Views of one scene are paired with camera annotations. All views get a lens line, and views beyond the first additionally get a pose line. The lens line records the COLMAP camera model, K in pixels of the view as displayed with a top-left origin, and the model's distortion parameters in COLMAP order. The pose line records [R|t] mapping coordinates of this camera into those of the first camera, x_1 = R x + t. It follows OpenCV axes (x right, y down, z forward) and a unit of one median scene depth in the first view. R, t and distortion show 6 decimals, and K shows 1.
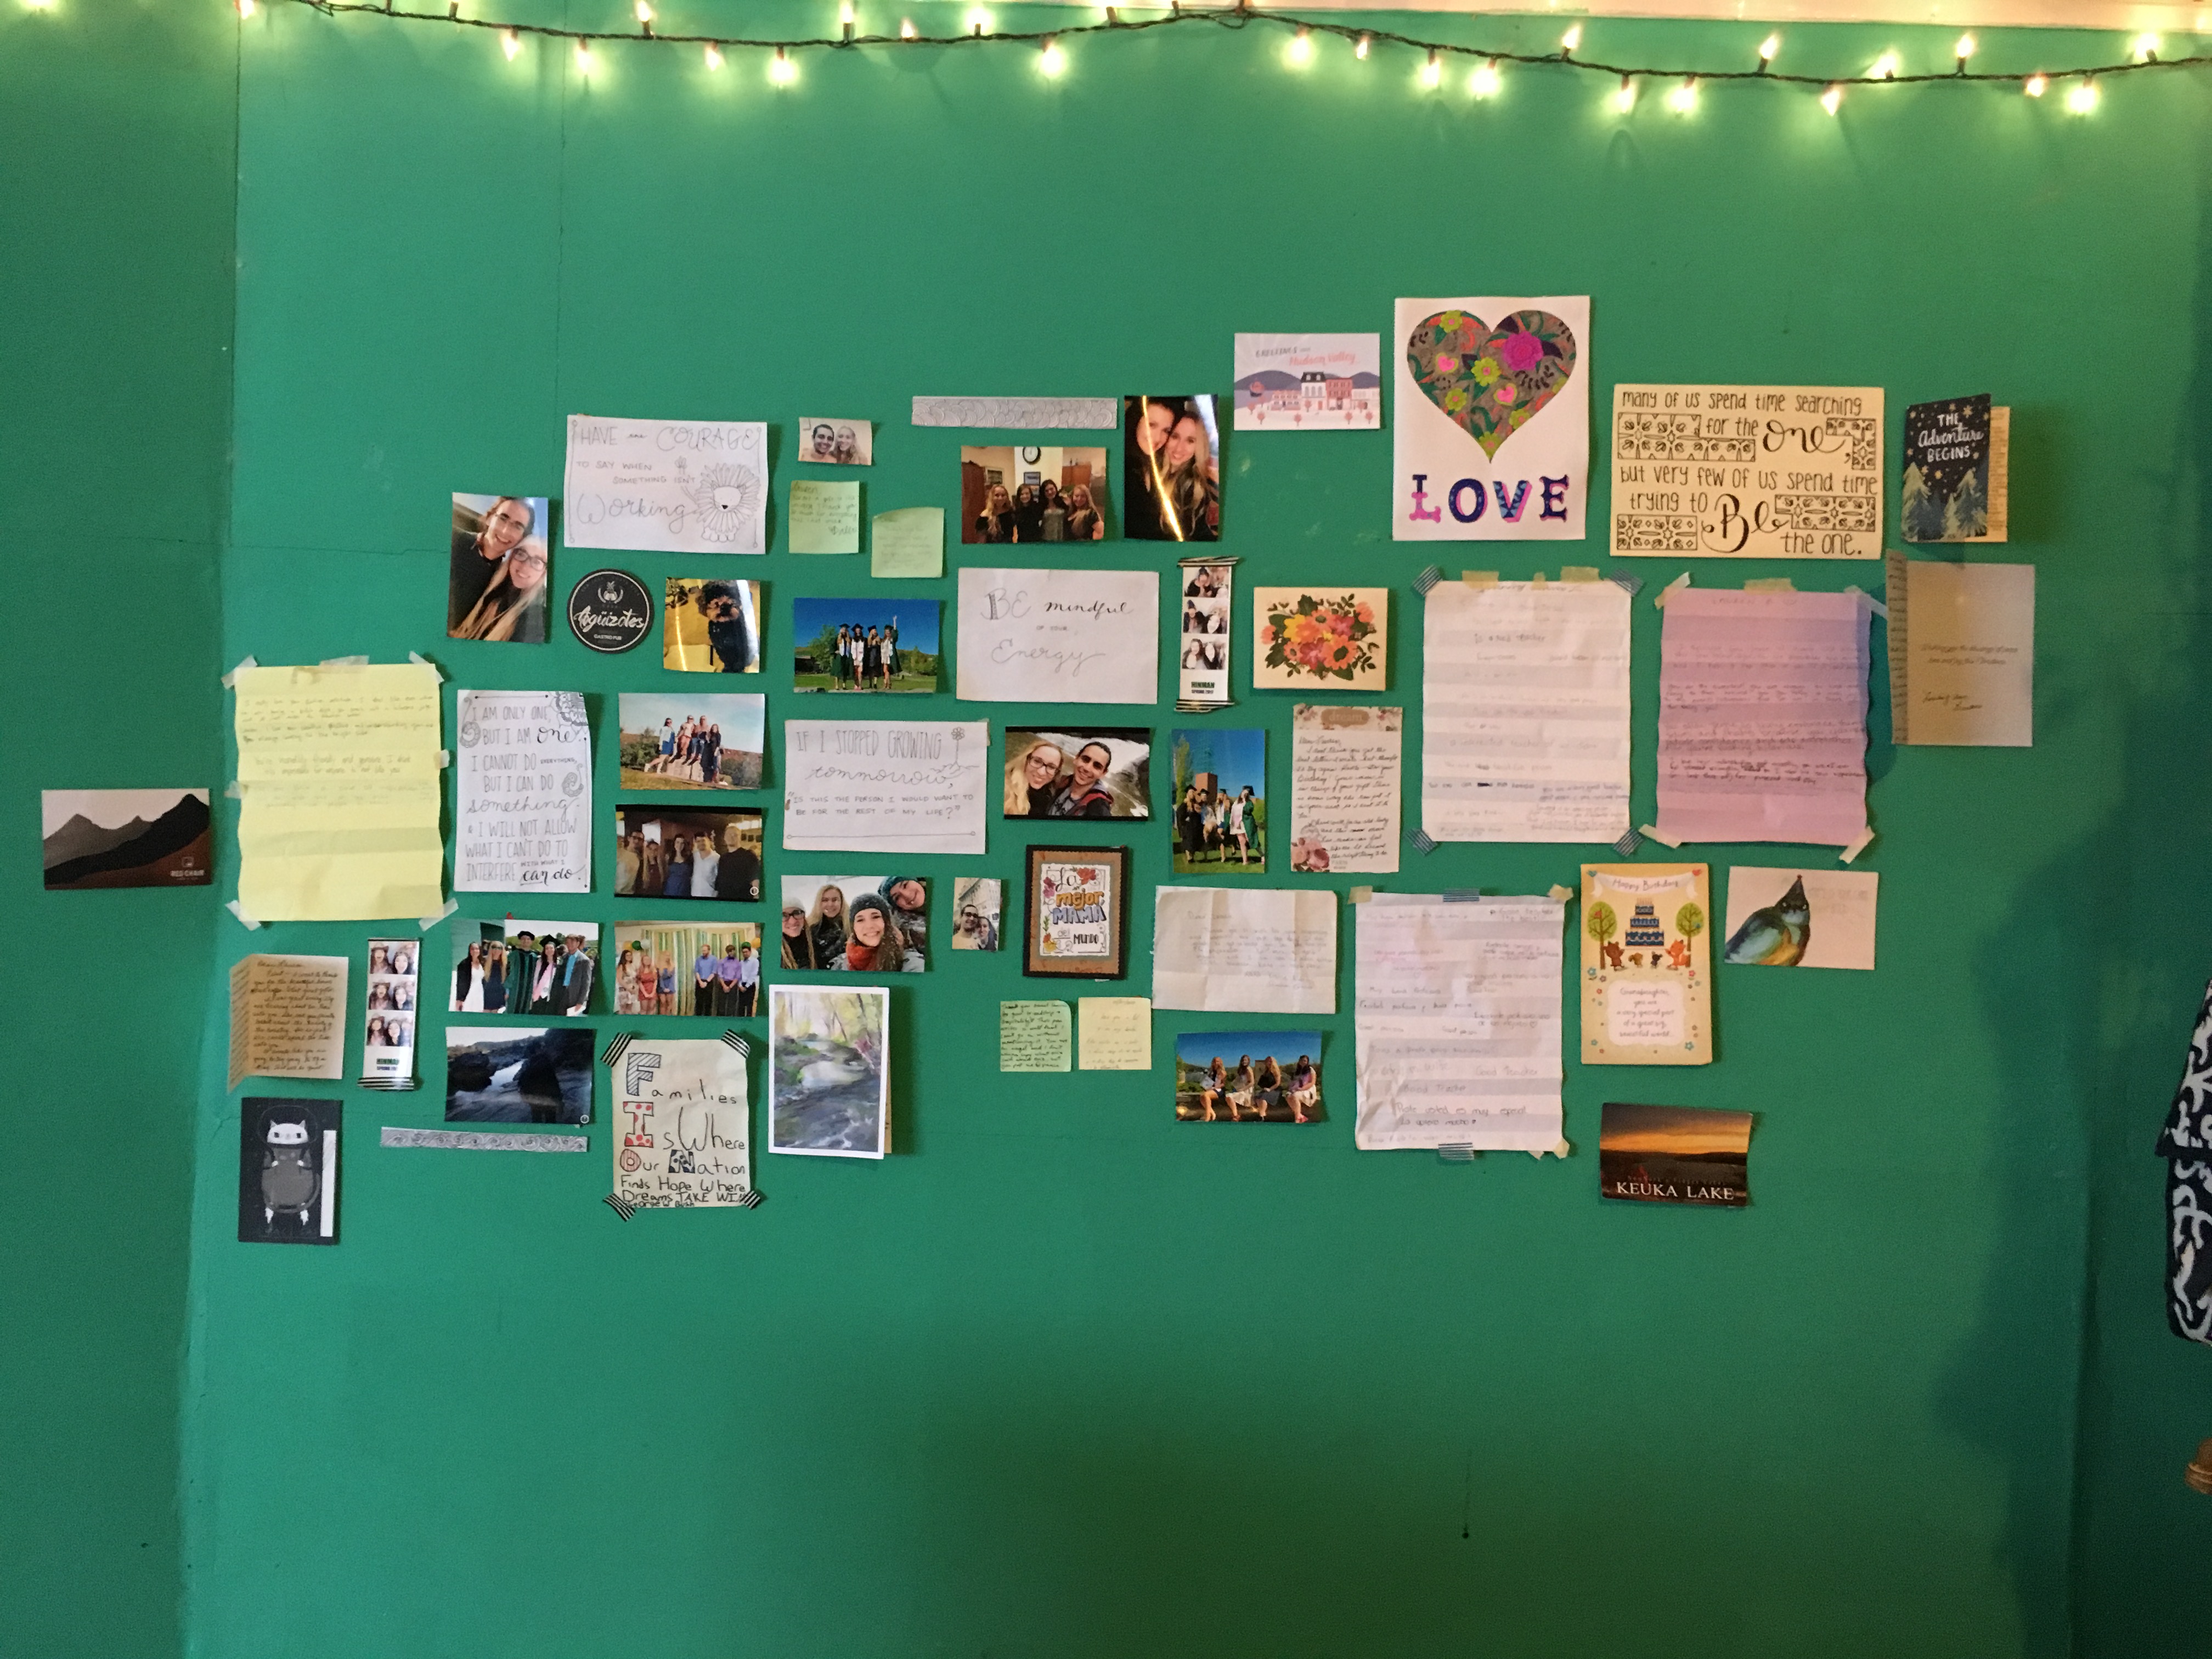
lens RADIAL K [[1878.6, 0, 1108.0], [0, 1878.6, 819.0], [0, 0, 1]] dist [0.071656, -0.071011]
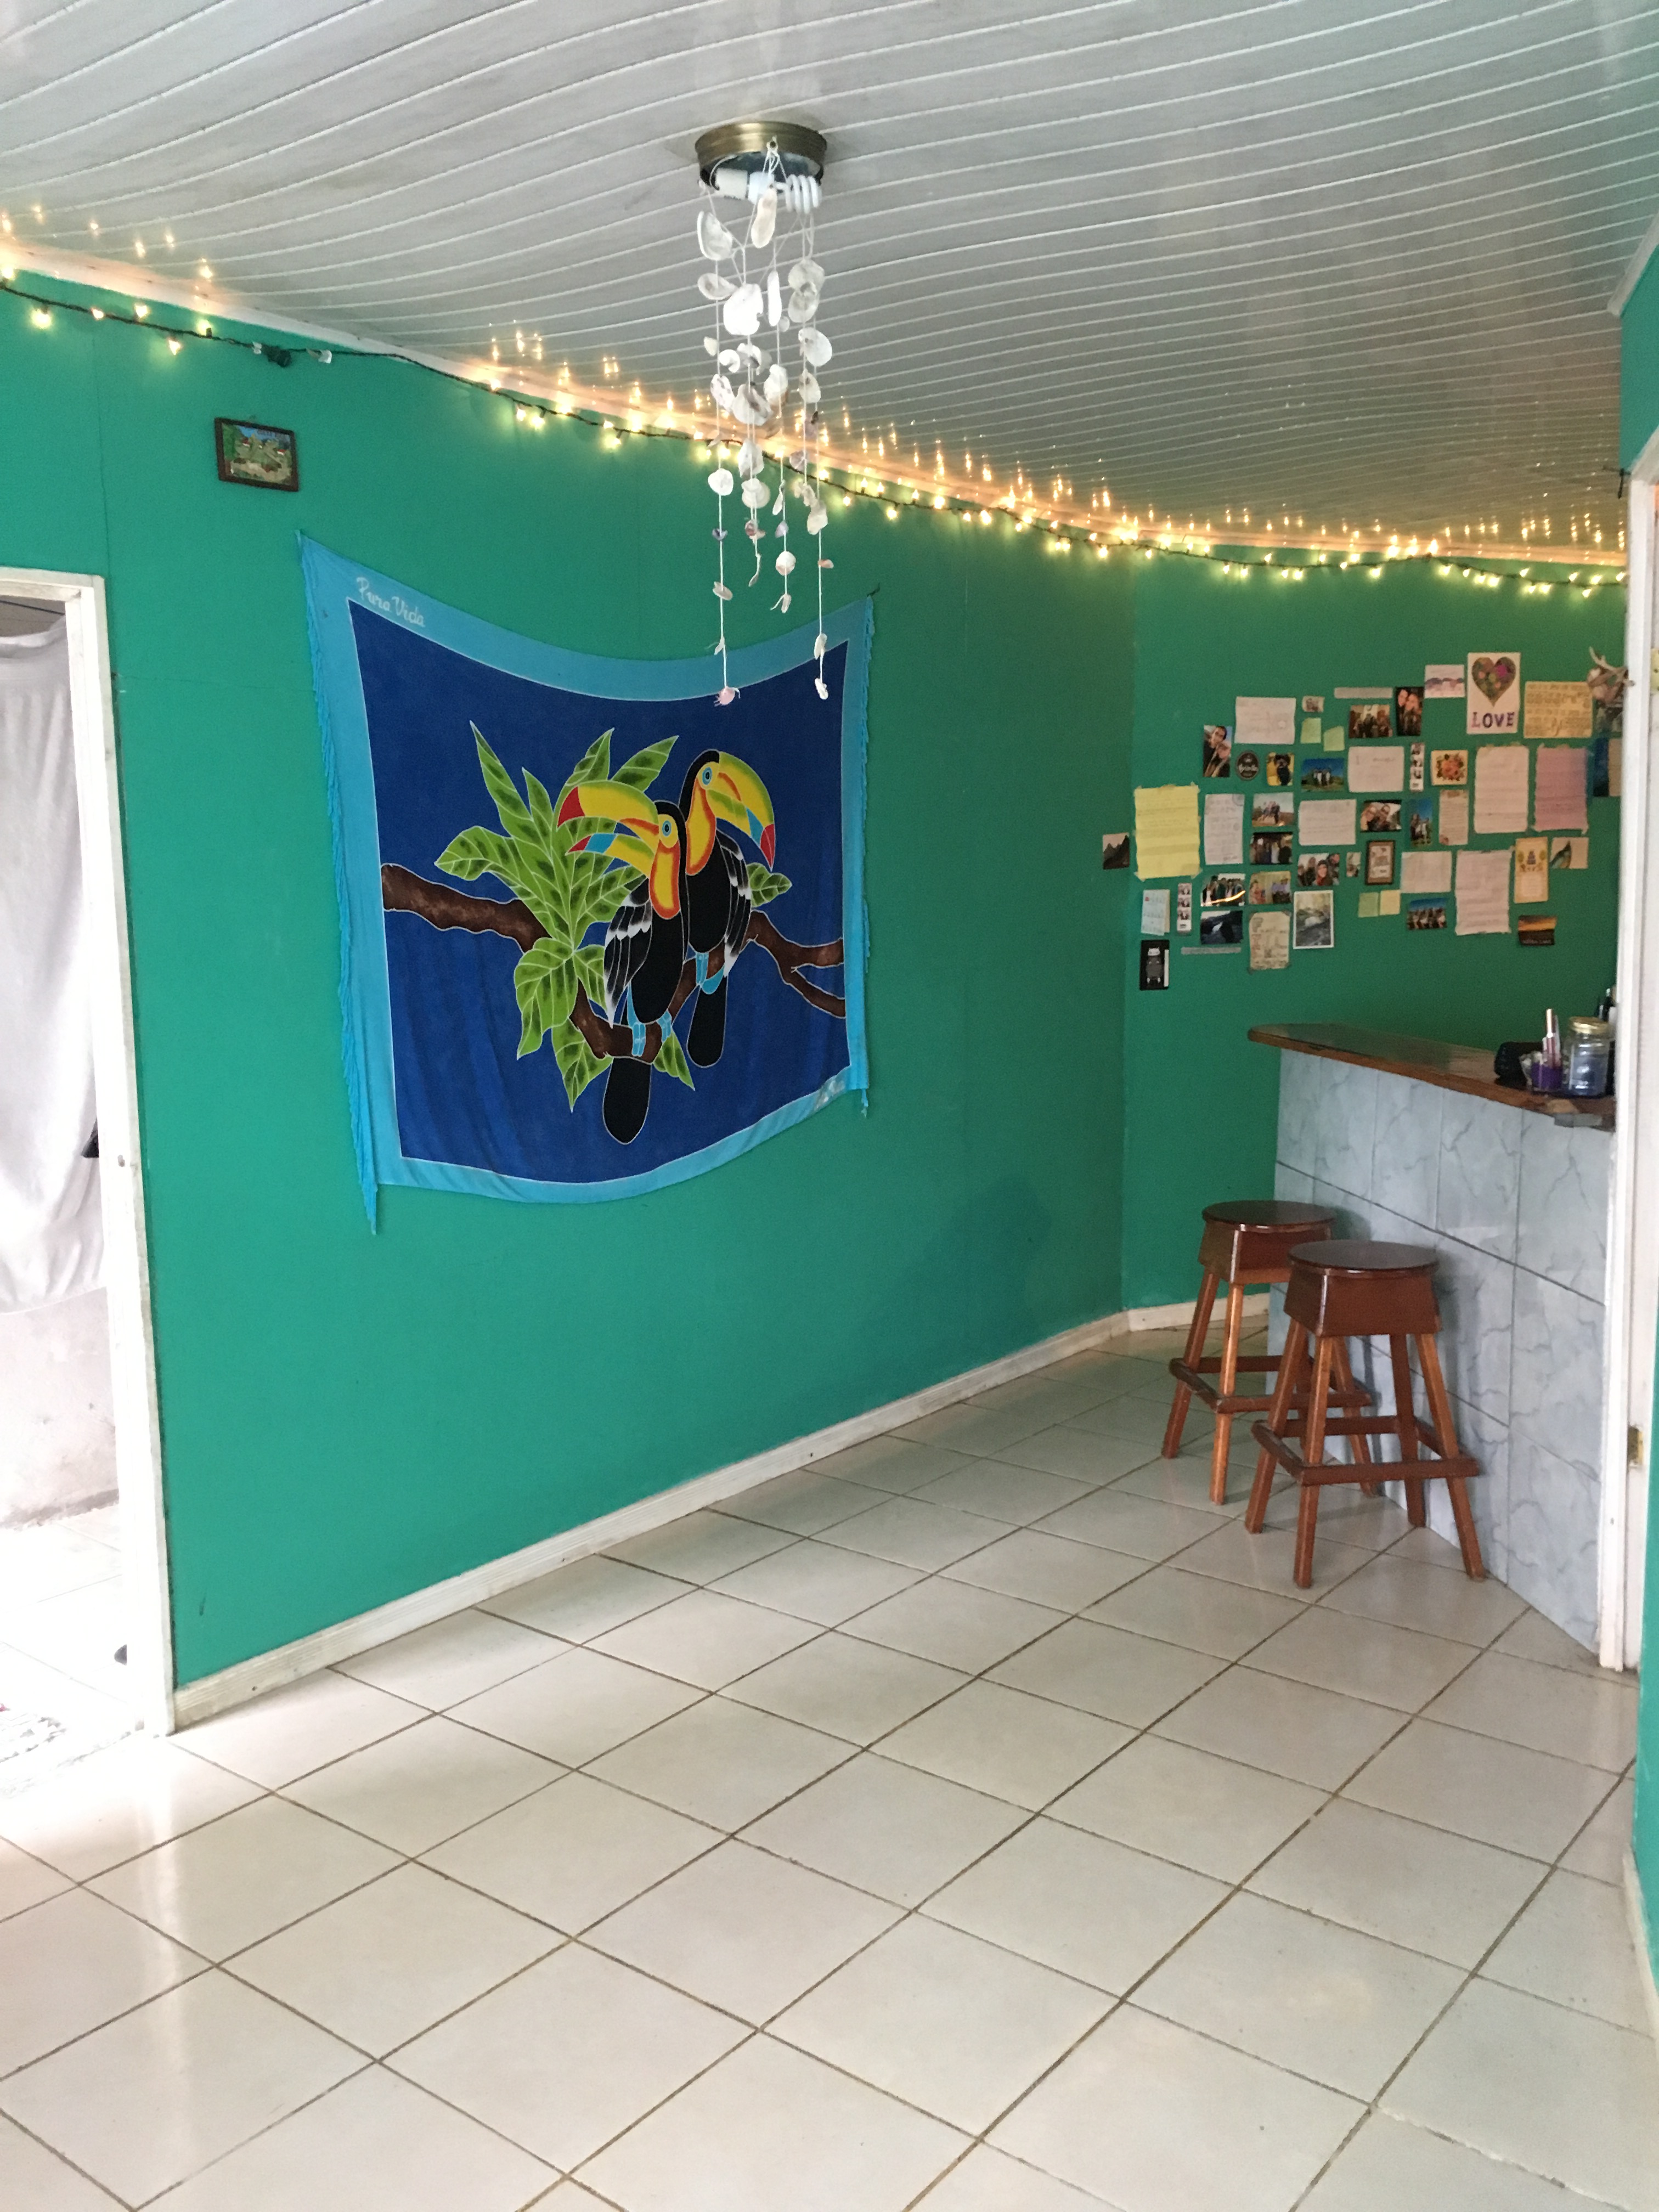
lens RADIAL K [[1878.6, 0, 828.4], [0, 1878.6, 1104.1], [0, 0, 1]] dist [0.071656, -0.071011]
pose [[0.923349, -0.090966, 0.373032, -1.997484], [0.040990, 0.989332, 0.139794, -0.027176], [-0.381768, -0.113788, 0.917227, -1.483423]]
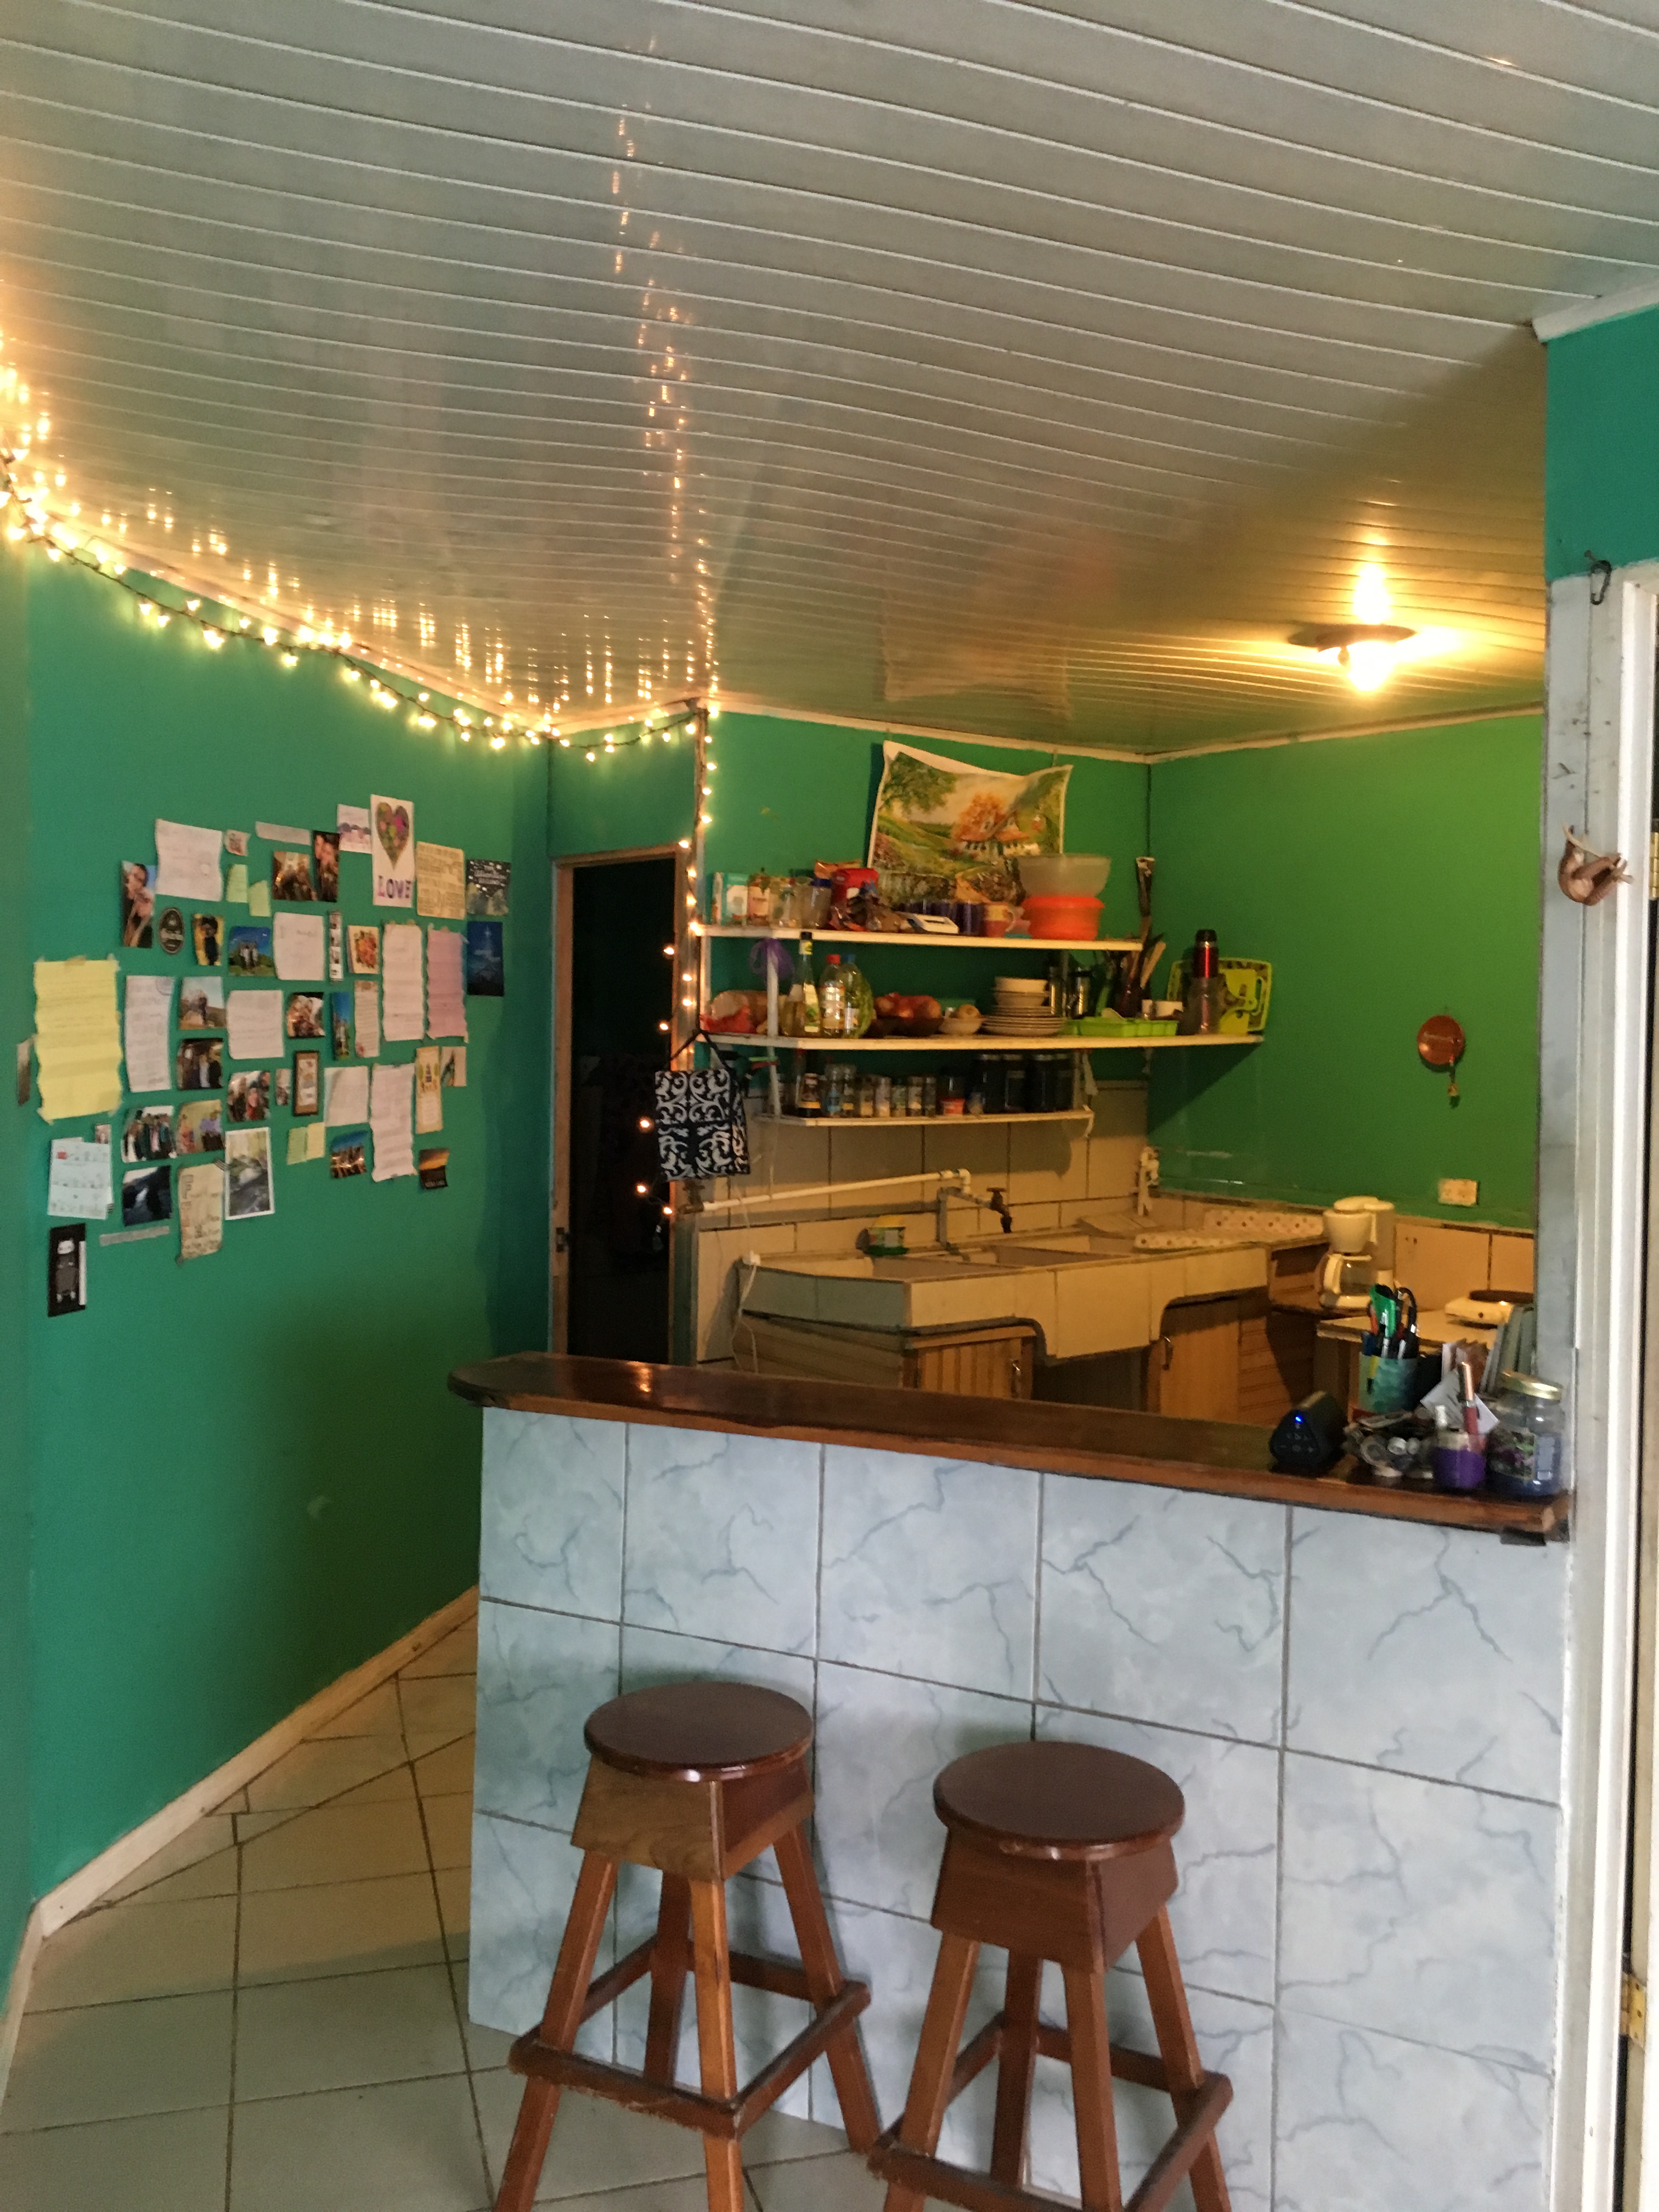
lens RADIAL K [[1878.6, 0, 831.0], [0, 1878.6, 1107.0], [0, 0, 1]] dist [0.071656, -0.071011]
pose [[0.215935, -0.073603, 0.973630, -1.889405], [0.000993, 0.997171, 0.075162, -0.077990], [-0.976407, -0.015263, 0.215397, 0.003930]]
